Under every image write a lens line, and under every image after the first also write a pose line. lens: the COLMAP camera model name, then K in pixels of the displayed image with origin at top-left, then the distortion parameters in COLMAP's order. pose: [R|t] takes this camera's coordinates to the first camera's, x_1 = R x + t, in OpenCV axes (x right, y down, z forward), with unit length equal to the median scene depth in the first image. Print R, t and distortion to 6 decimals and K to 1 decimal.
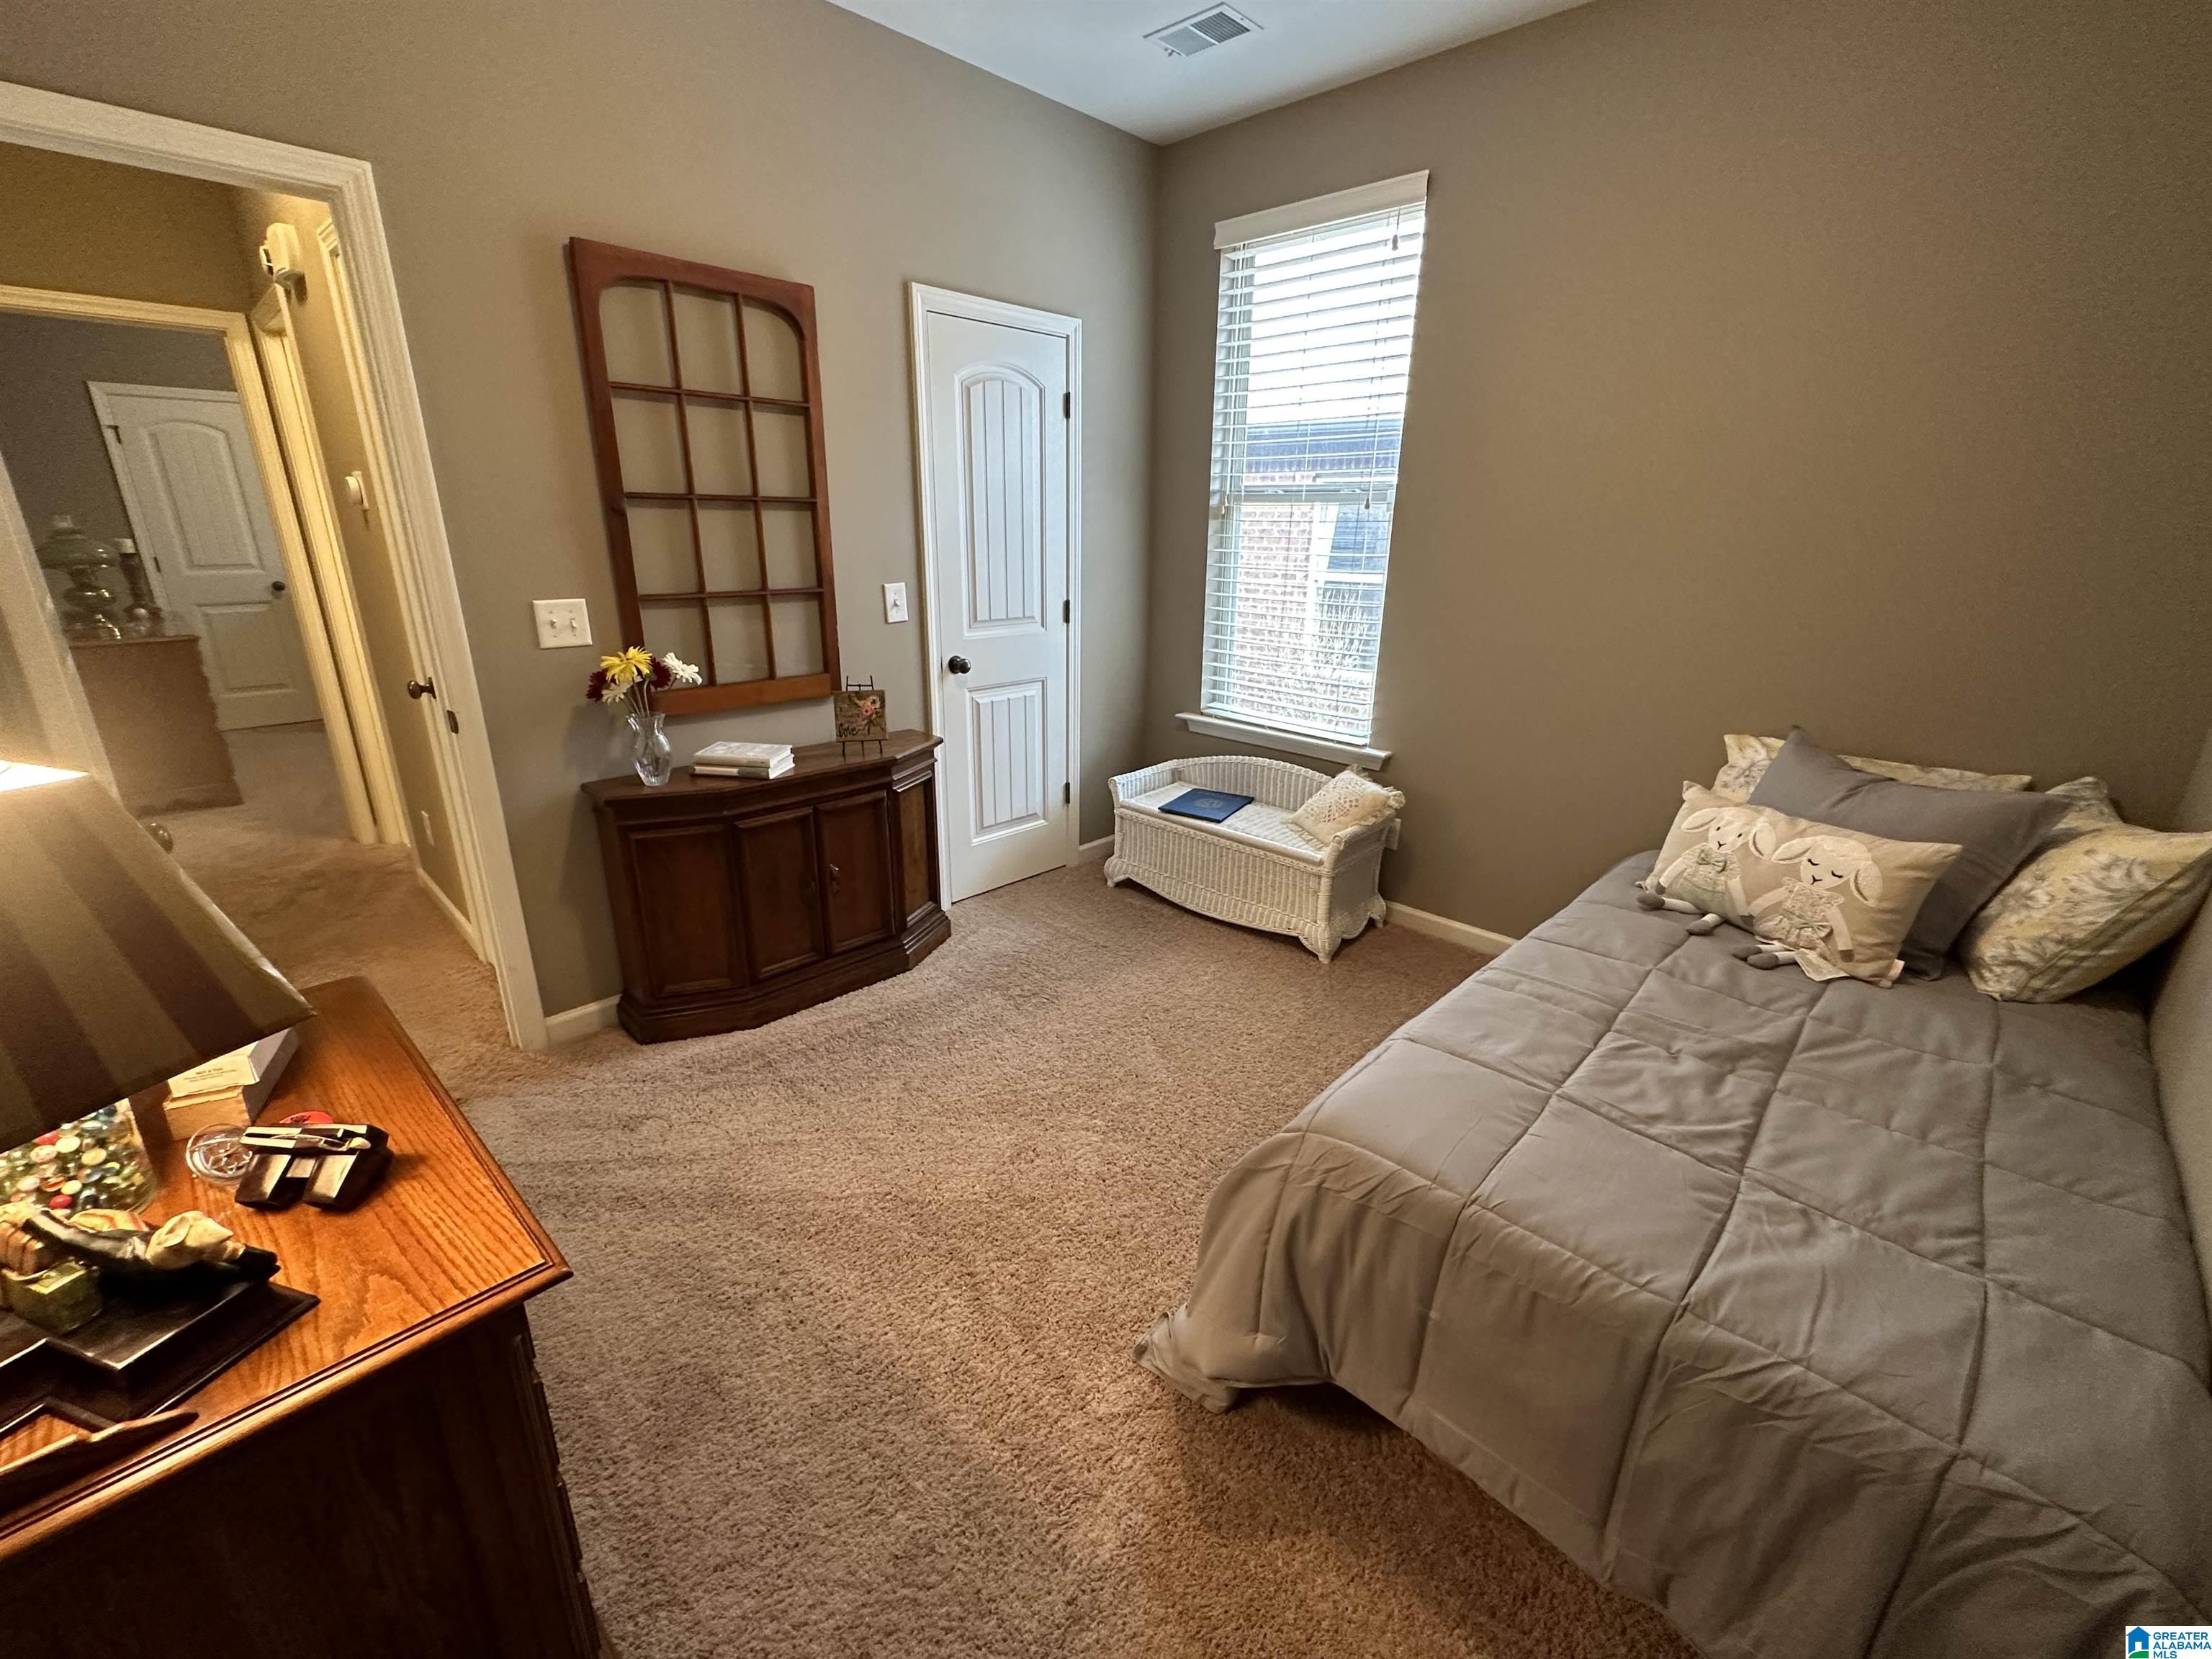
lens RADIAL K [[901.2, 0, 1115.0], [0, 901.2, 820.9], [0, 0, 1]] dist [-0.006935, 0.000353]
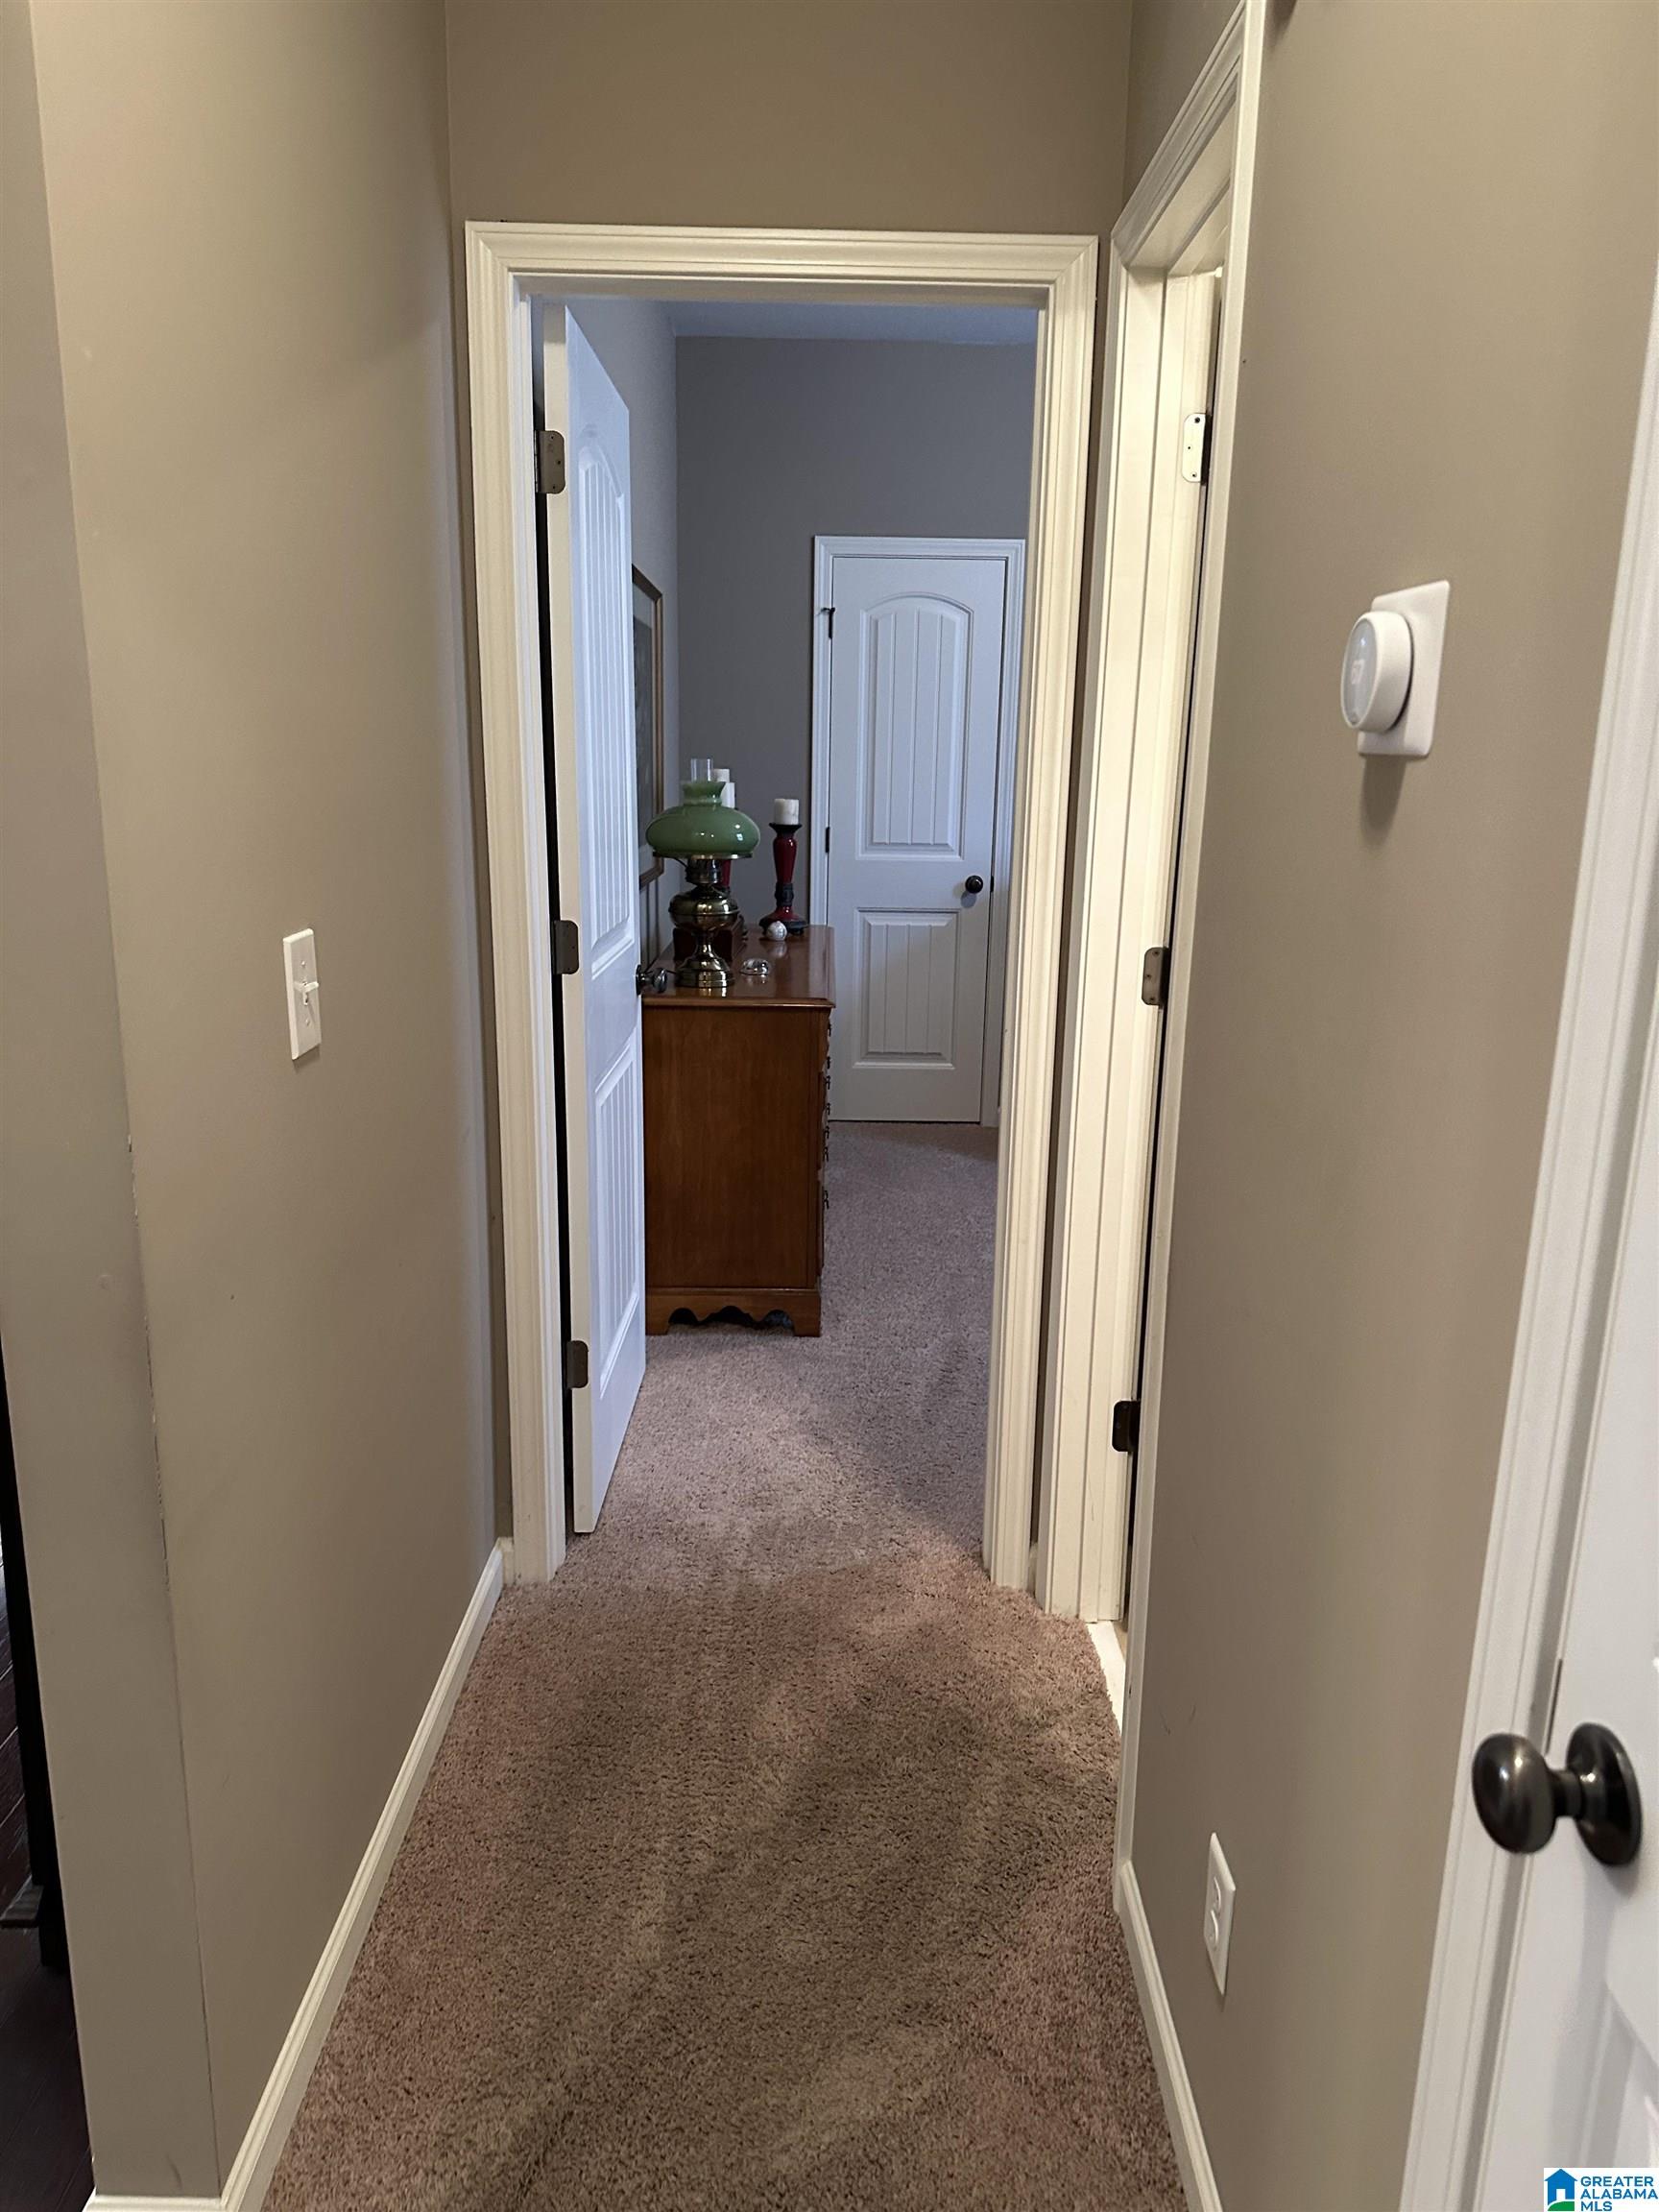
lens RADIAL K [[1558.3, 0, 830.9], [0, 1558.3, 1105.6], [0, 0, 1]] dist [0.030650, -0.037739]
pose [[0.682650, 0.160828, -0.712828, -0.363865], [-0.236381, 0.971634, -0.007153, -0.128315], [0.691458, 0.173382, 0.701302, 0.365384]]
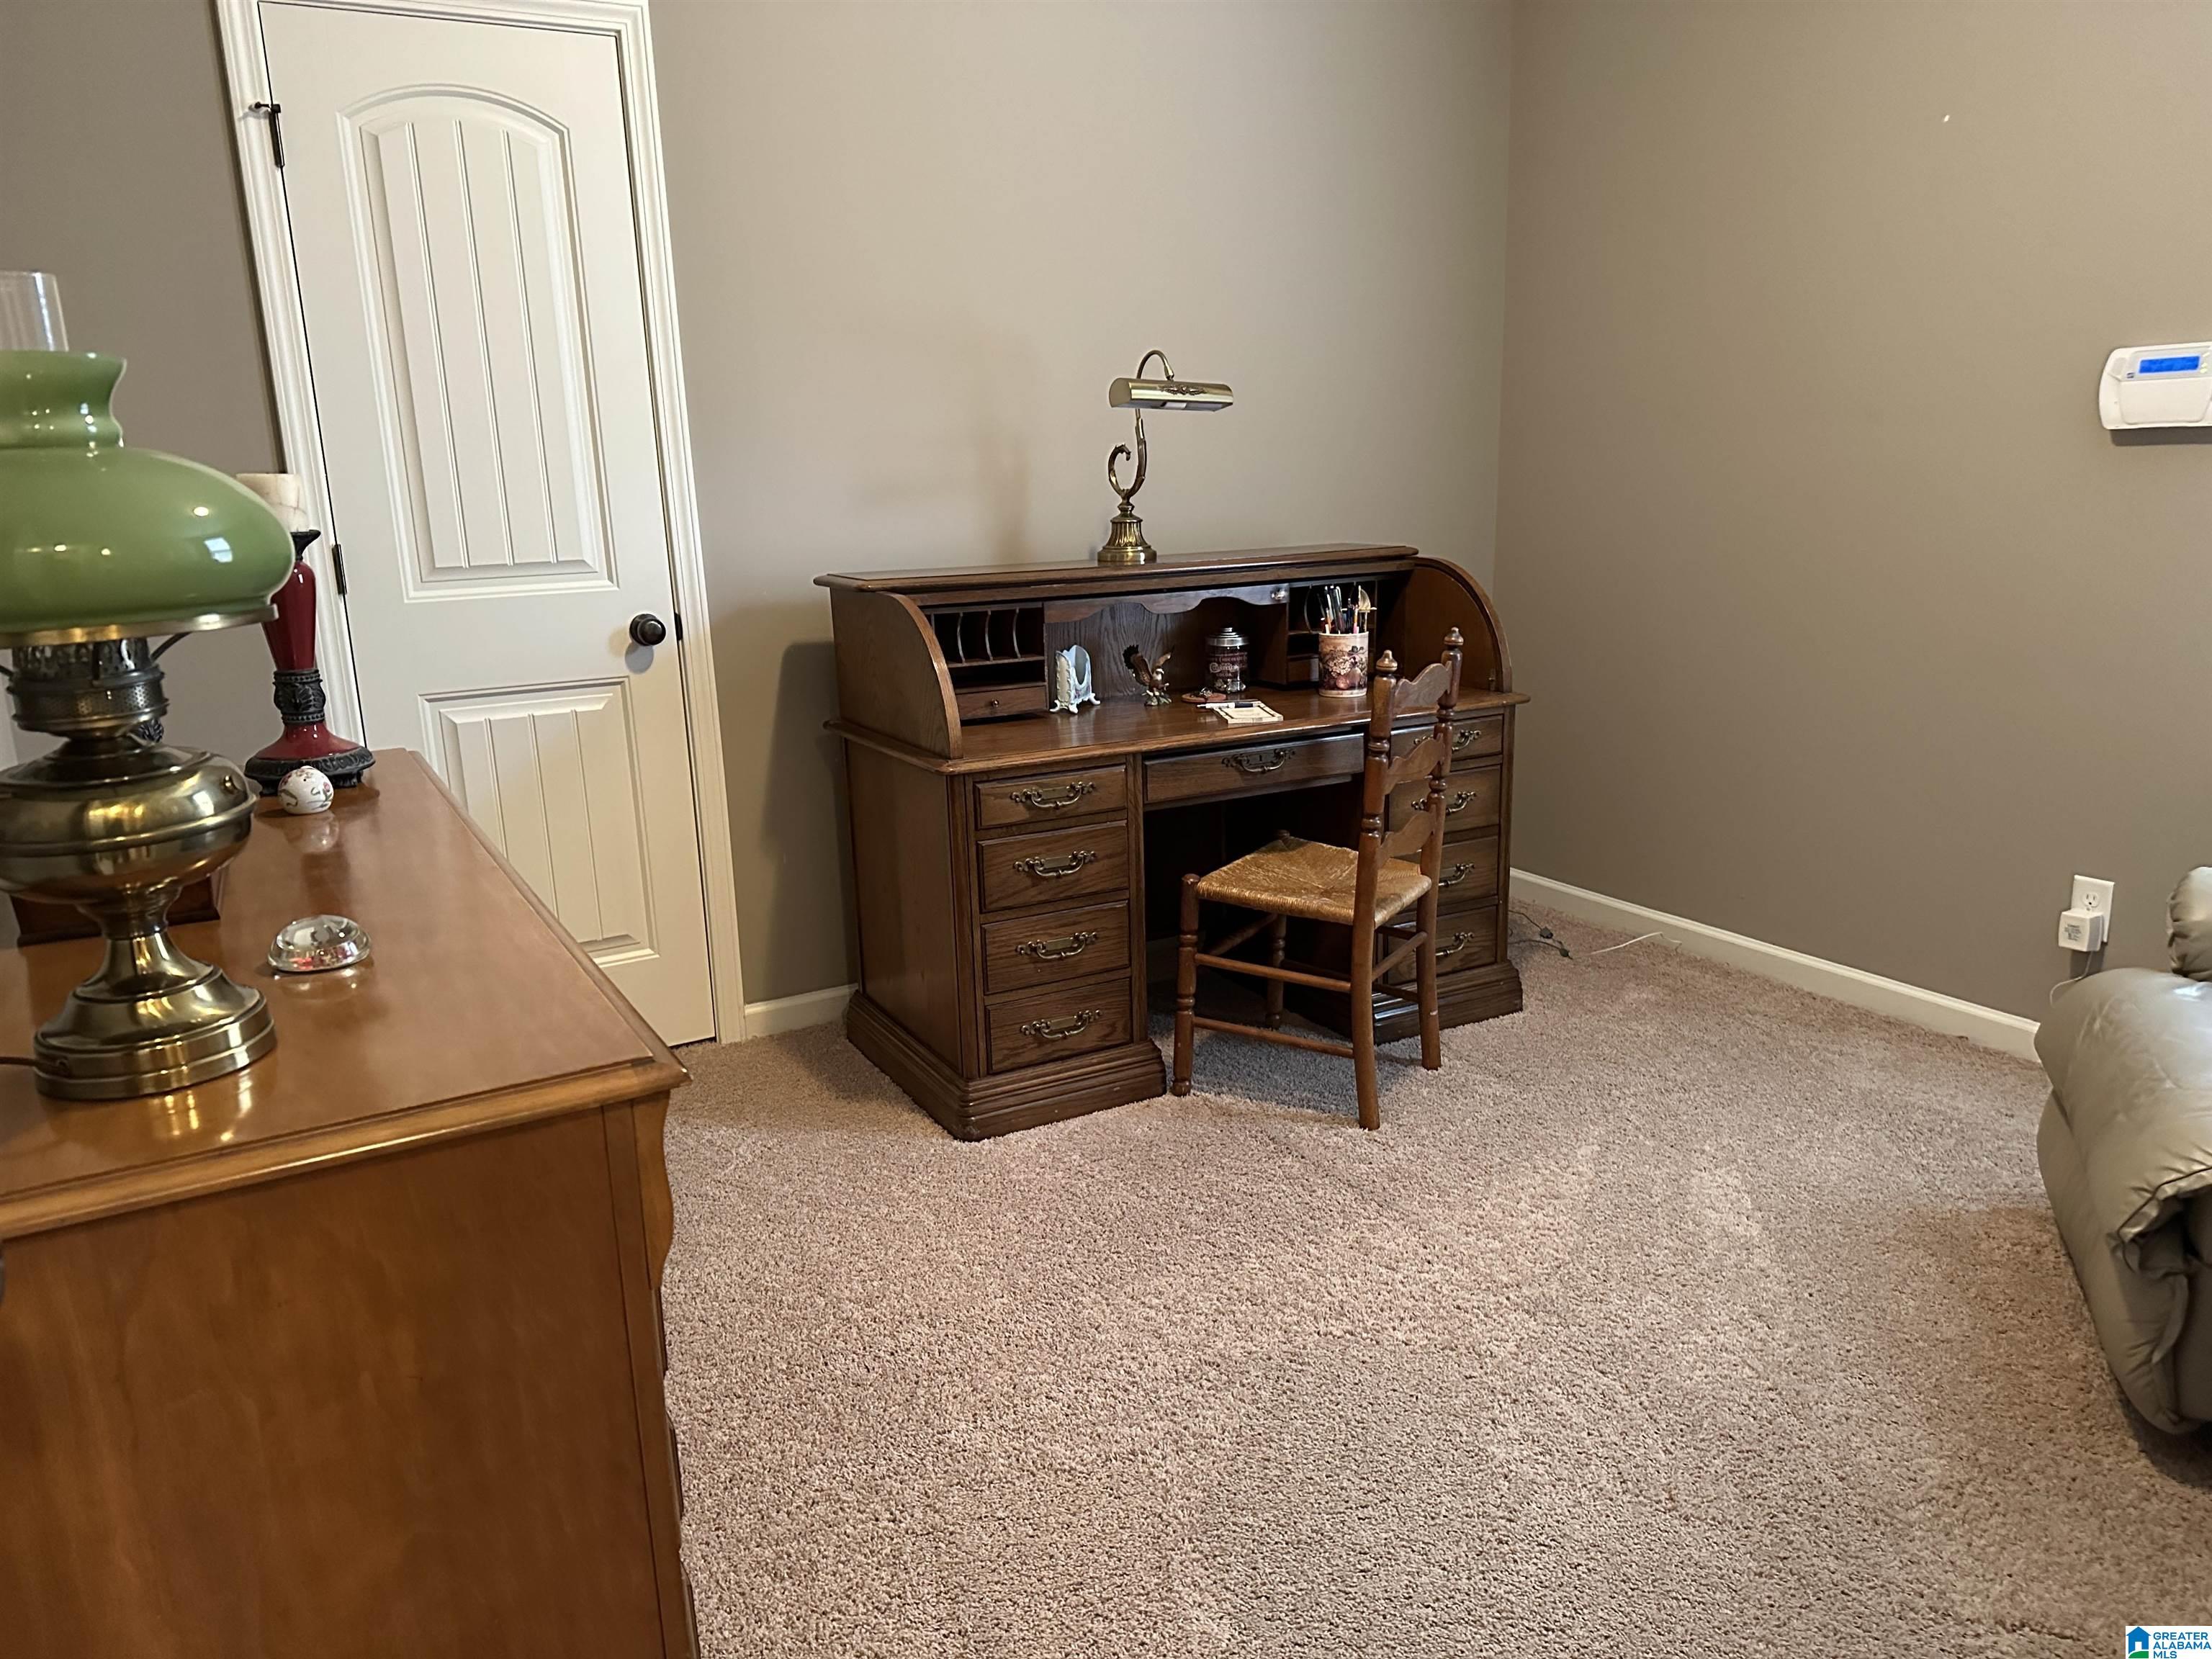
lens RADIAL K [[1558.3, 0, 1126.1], [0, 1558.3, 824.0], [0, 0, 1]] dist [0.030650, -0.037739]
pose [[0.956223, 0.023346, -0.291707, -0.765392], [-0.048217, 0.995758, -0.078362, -0.200686], [0.288640, 0.088997, 0.953292, 0.672397]]
